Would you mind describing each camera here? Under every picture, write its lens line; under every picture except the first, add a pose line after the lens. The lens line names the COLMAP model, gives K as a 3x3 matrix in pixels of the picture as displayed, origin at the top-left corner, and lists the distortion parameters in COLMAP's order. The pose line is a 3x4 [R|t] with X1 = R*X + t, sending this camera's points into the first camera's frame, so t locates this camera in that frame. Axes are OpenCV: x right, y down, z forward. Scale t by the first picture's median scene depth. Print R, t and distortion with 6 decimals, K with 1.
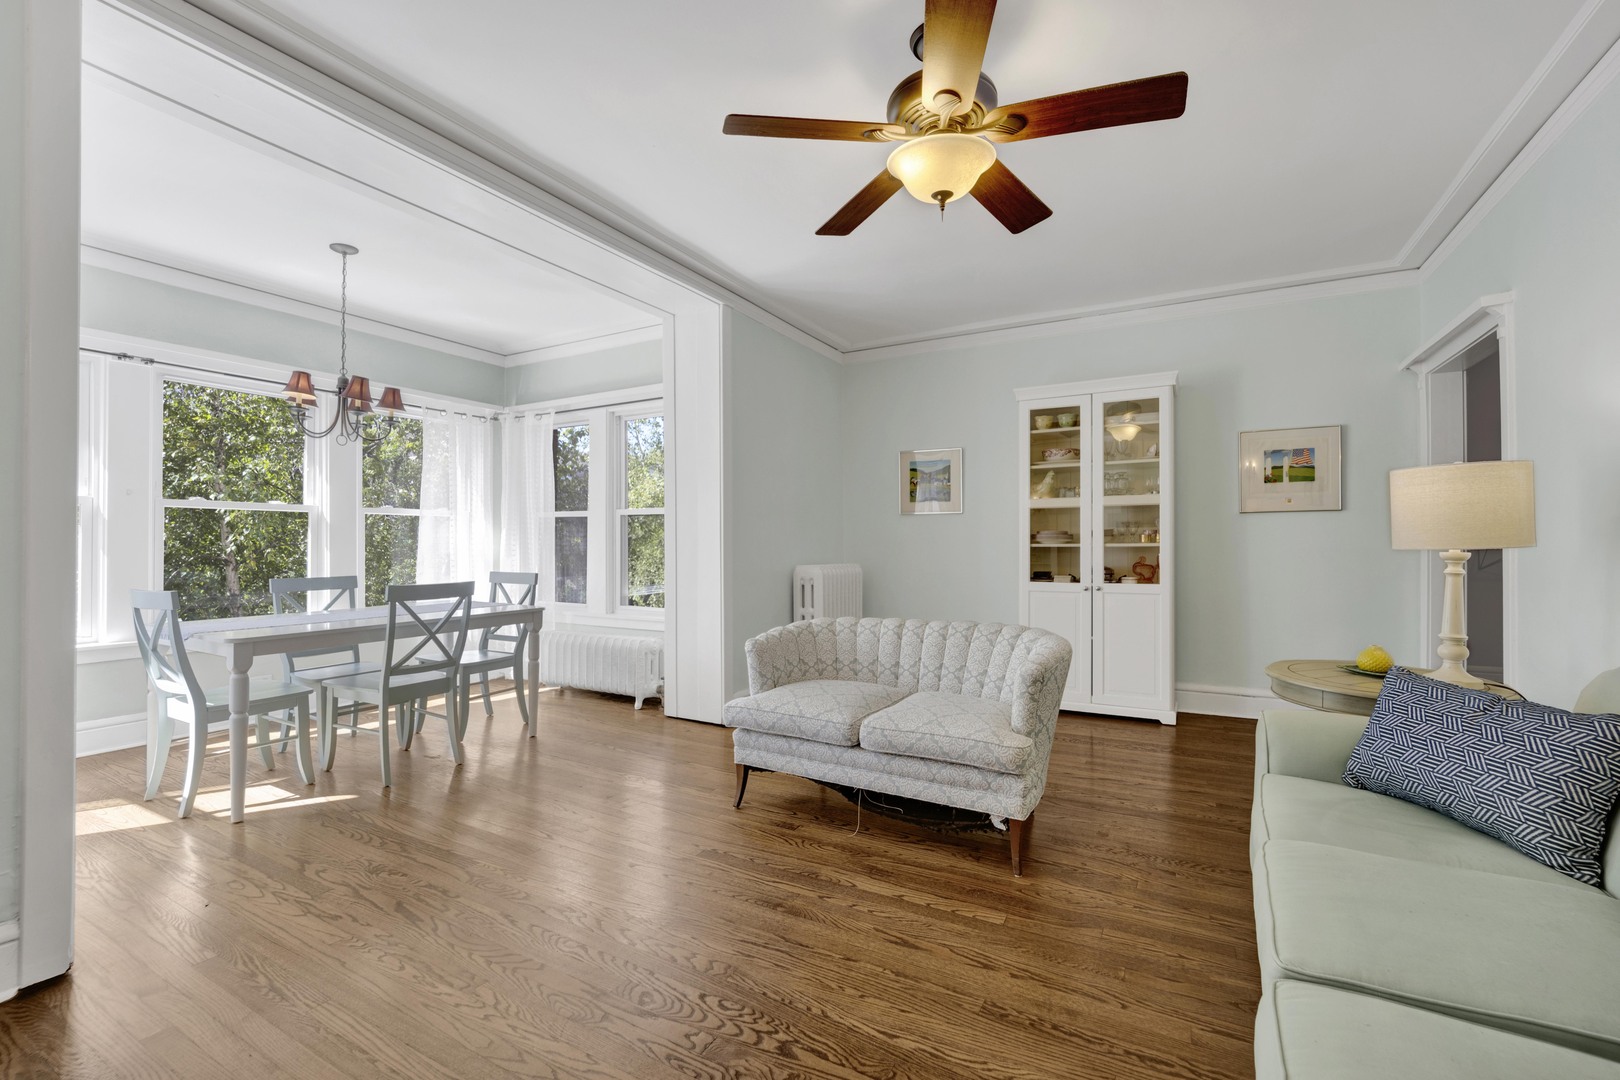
lens RADIAL K [[688.6, 0, 847.6], [0, 688.6, 541.1], [0, 0, 1]] dist [-0.017465, -0.000023]
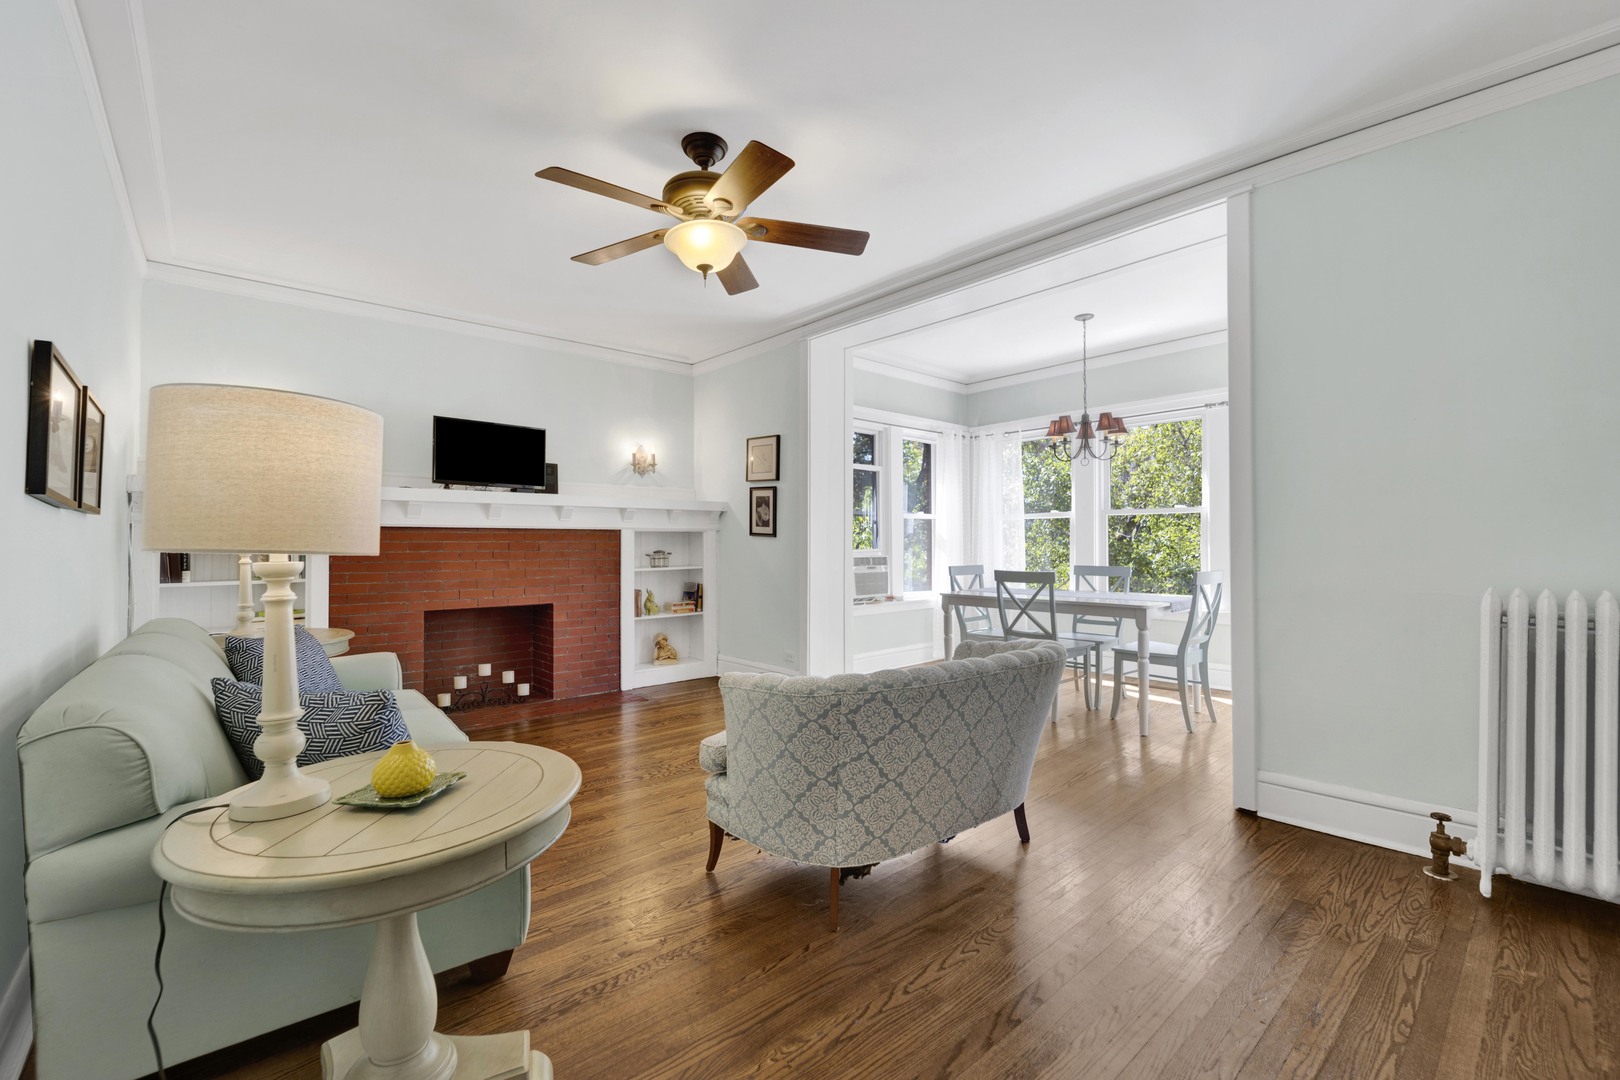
lens RADIAL K [[700.4, 0, 805.6], [0, 700.4, 532.4], [0, 0, 1]] dist [-0.026907, -0.000315]
pose [[-0.363938, -0.011289, -0.931355, 0.640158], [0.010422, 0.999815, -0.016192, 0.004489], [0.931365, -0.015599, -0.363753, 0.825314]]
